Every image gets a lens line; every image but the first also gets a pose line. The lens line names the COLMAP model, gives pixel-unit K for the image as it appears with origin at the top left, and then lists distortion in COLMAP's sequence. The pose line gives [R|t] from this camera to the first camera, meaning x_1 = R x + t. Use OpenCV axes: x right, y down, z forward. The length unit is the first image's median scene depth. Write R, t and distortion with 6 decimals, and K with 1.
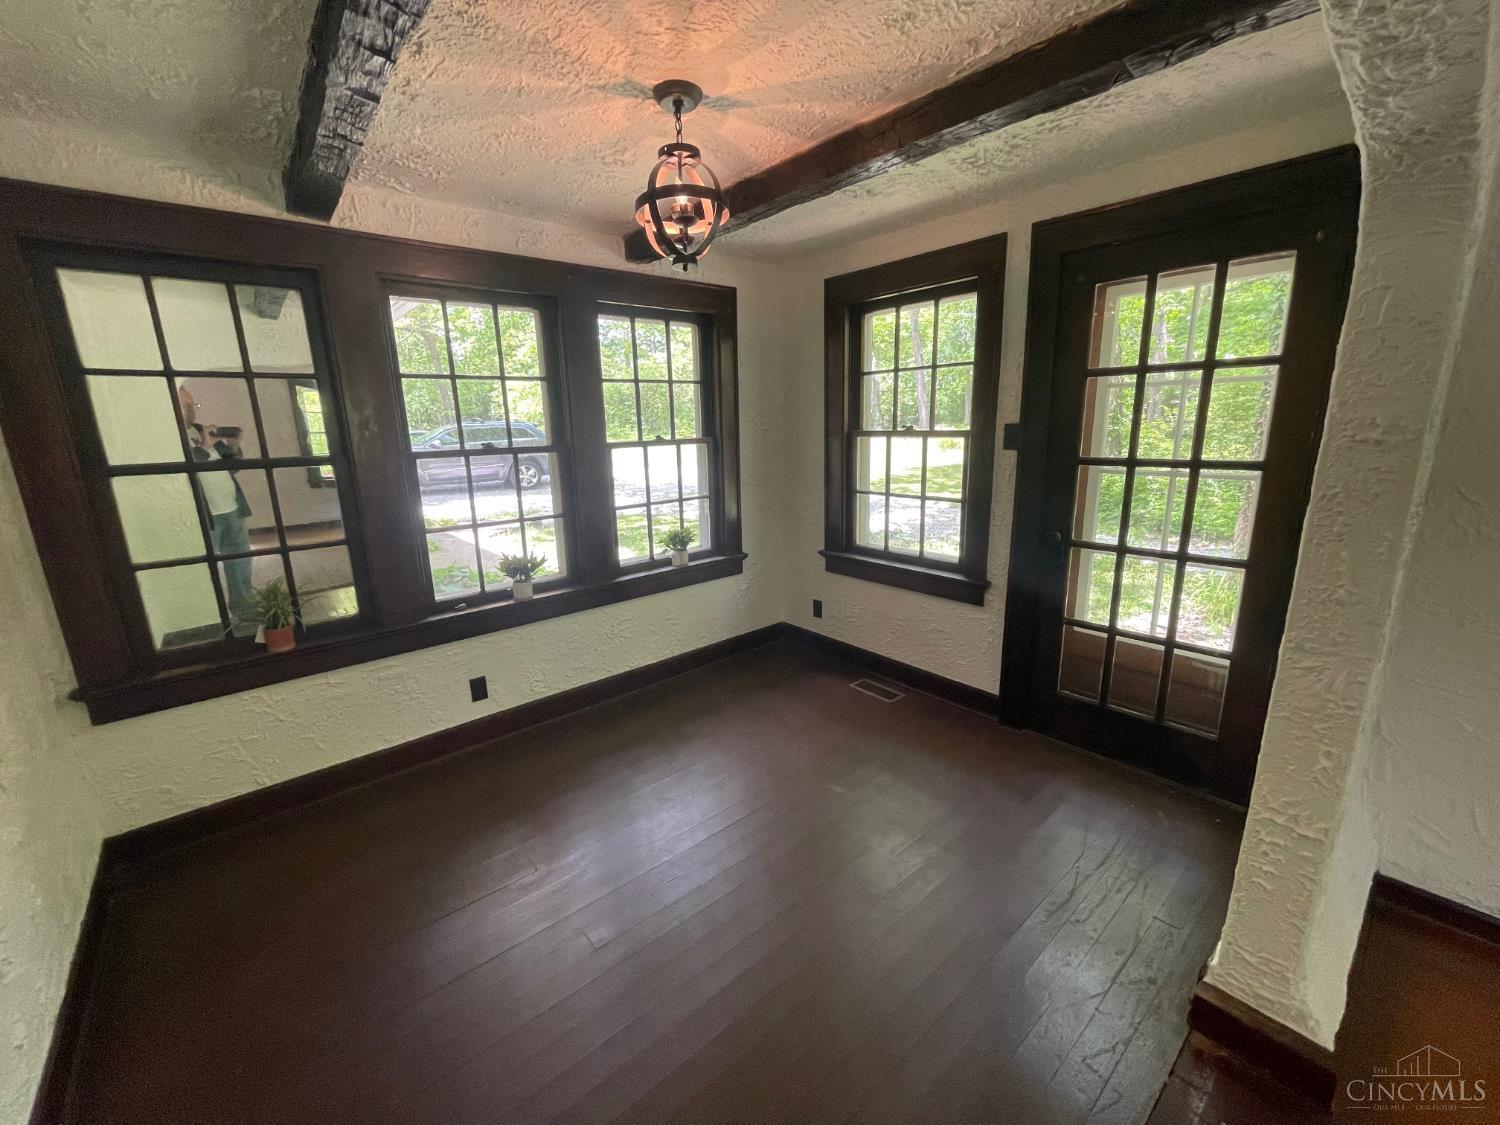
lens RADIAL K [[603.1, 0, 750.0], [0, 603.1, 562.5], [0, 0, 1]] dist [-0.002235, -0.000518]
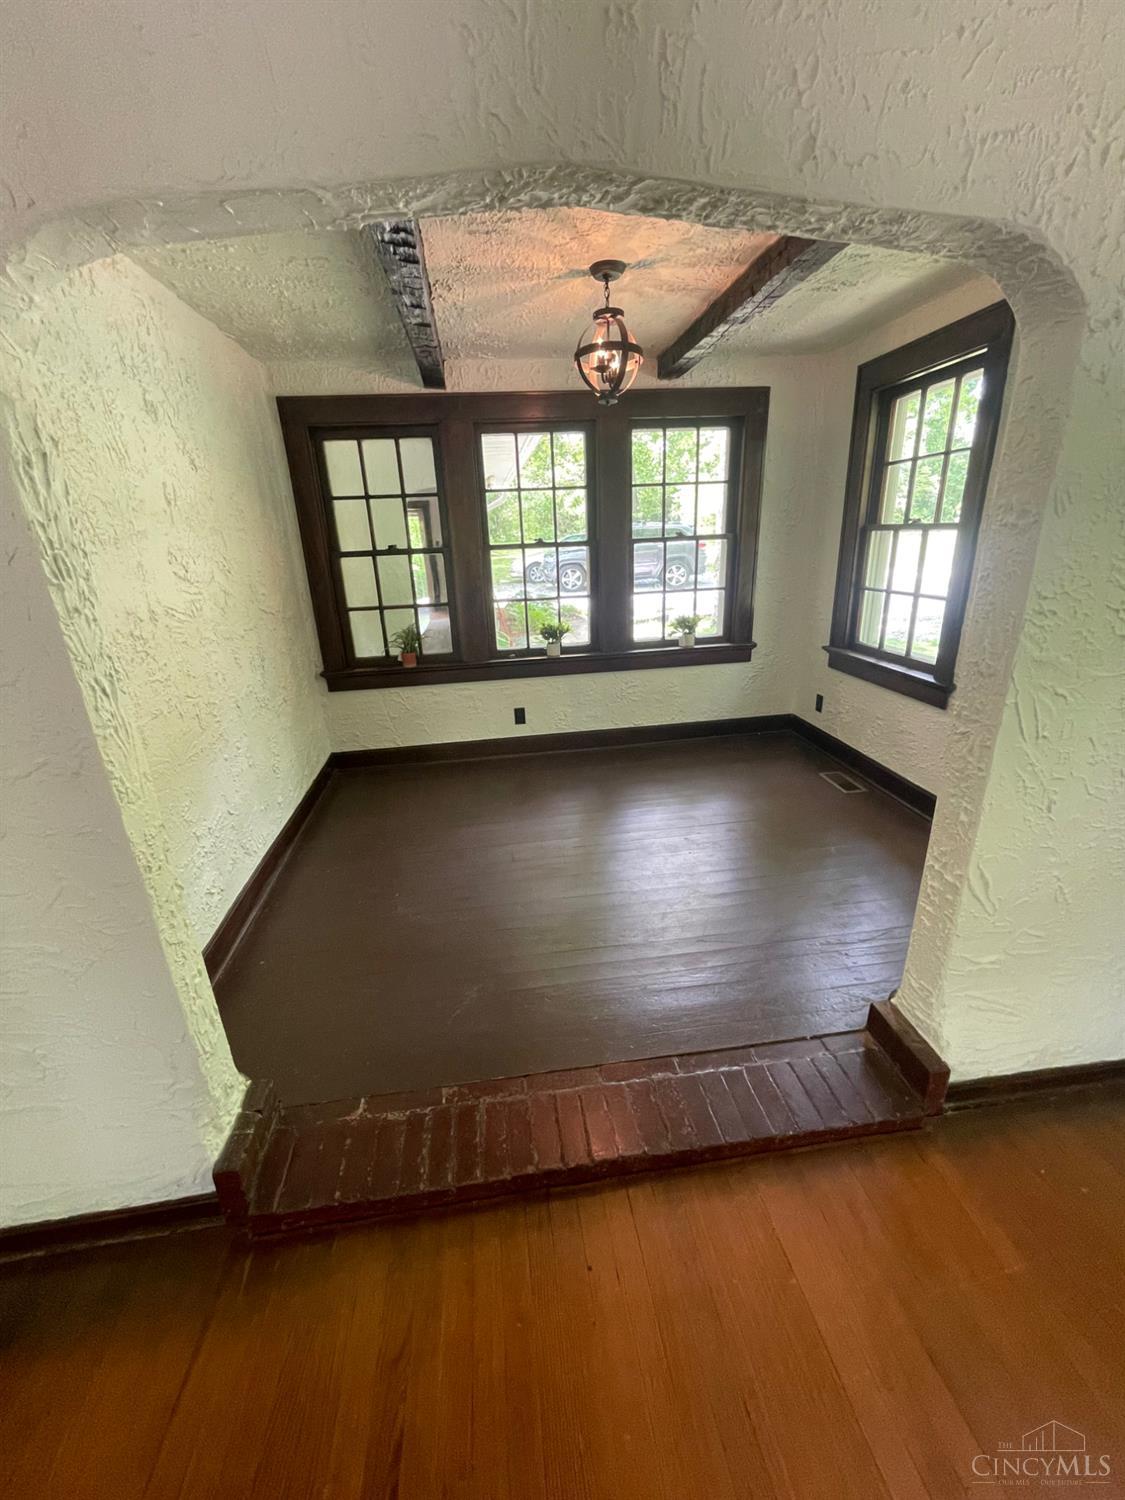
lens RADIAL K [[603.1, 0, 562.5], [0, 603.1, 750.0], [0, 0, 1]] dist [-0.002235, -0.000518]
pose [[0.837527, 0.174984, -0.517619, 0.389626], [-0.104891, 0.981203, 0.161985, 0.044366], [0.536234, -0.081373, 0.840138, -0.160678]]
